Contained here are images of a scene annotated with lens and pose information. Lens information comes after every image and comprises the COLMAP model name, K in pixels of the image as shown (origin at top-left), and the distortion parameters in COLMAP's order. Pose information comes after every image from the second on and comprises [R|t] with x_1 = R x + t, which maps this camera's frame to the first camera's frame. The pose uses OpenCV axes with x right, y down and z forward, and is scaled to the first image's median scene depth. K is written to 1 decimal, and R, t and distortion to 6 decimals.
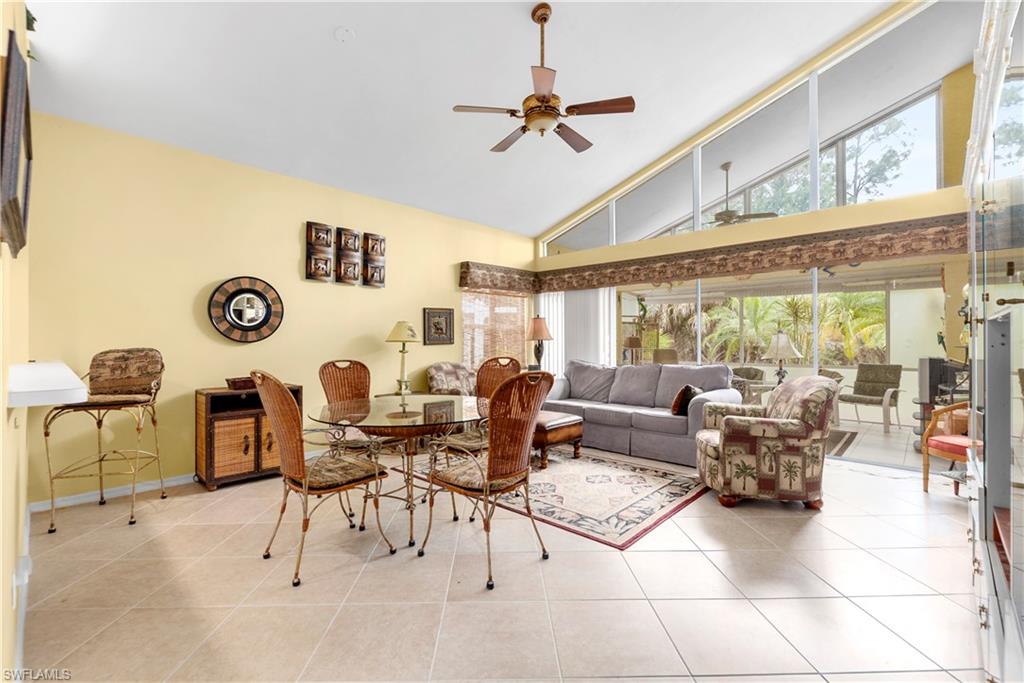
lens RADIAL K [[445.5, 0, 507.8], [0, 445.5, 338.1], [0, 0, 1]] dist [0.000422, -0.001828]
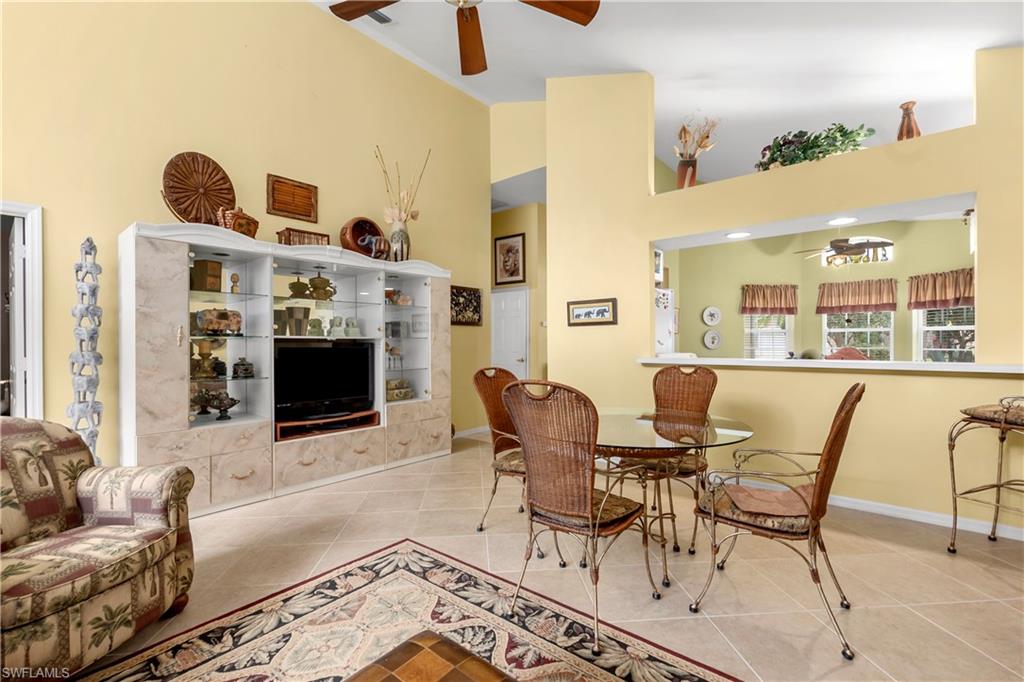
lens RADIAL K [[445.5, 0, 514.3], [0, 445.5, 339.0], [0, 0, 1]] dist [0.000422, -0.001828]
pose [[-0.997576, -0.003498, -0.069503, 0.062827], [-0.003200, 0.999985, -0.004390, -0.005554], [0.069518, -0.004157, -0.997572, 1.754501]]
